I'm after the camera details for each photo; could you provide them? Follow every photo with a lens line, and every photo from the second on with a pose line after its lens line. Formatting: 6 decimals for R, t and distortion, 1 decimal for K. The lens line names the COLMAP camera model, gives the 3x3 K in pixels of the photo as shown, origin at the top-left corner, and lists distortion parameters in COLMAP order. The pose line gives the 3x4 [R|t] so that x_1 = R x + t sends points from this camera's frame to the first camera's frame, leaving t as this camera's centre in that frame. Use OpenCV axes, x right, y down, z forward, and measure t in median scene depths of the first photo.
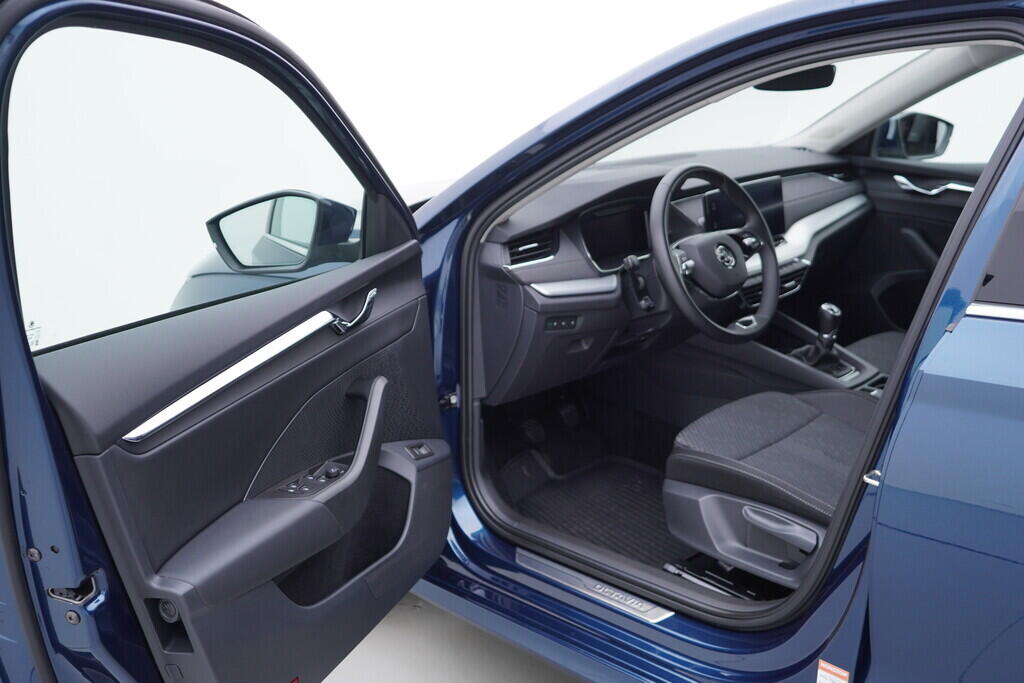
lens RADIAL K [[1135.3, 0, 512.0], [0, 1135.3, 341.5], [0, 0, 1]] dist [0.000293, -0.018161]
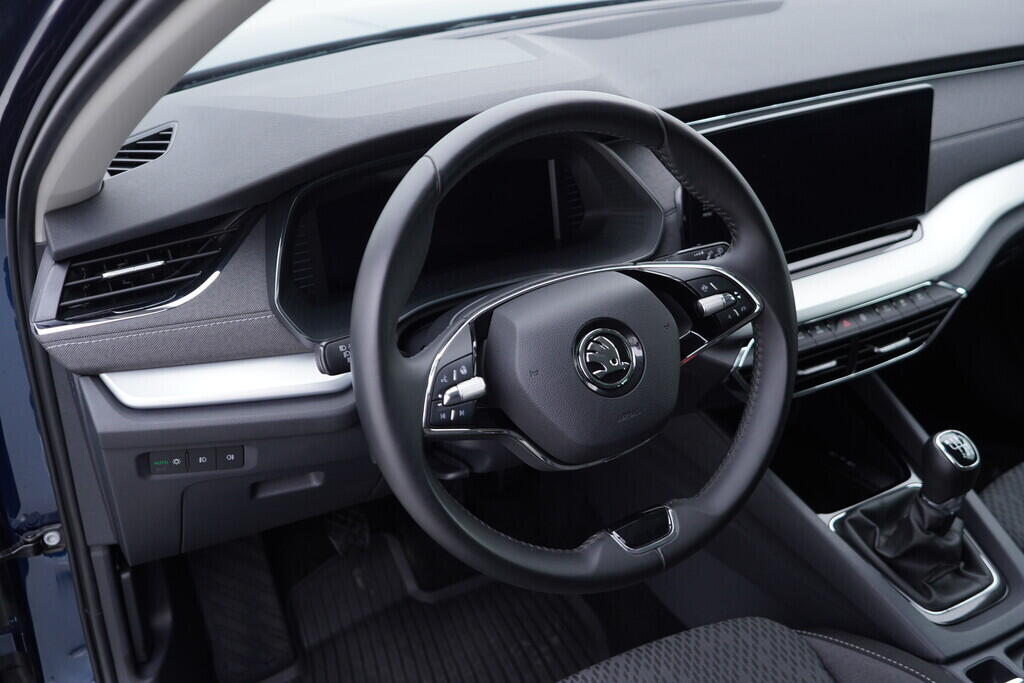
lens RADIAL K [[1135.3, 0, 512.0], [0, 1135.3, 341.5], [0, 0, 1]] dist [0.000293, -0.018161]
pose [[0.954925, 0.153964, -0.253799, 0.243323], [-0.092726, 0.966907, 0.237681, -0.161545], [0.281994, -0.203433, 0.937600, 0.619122]]
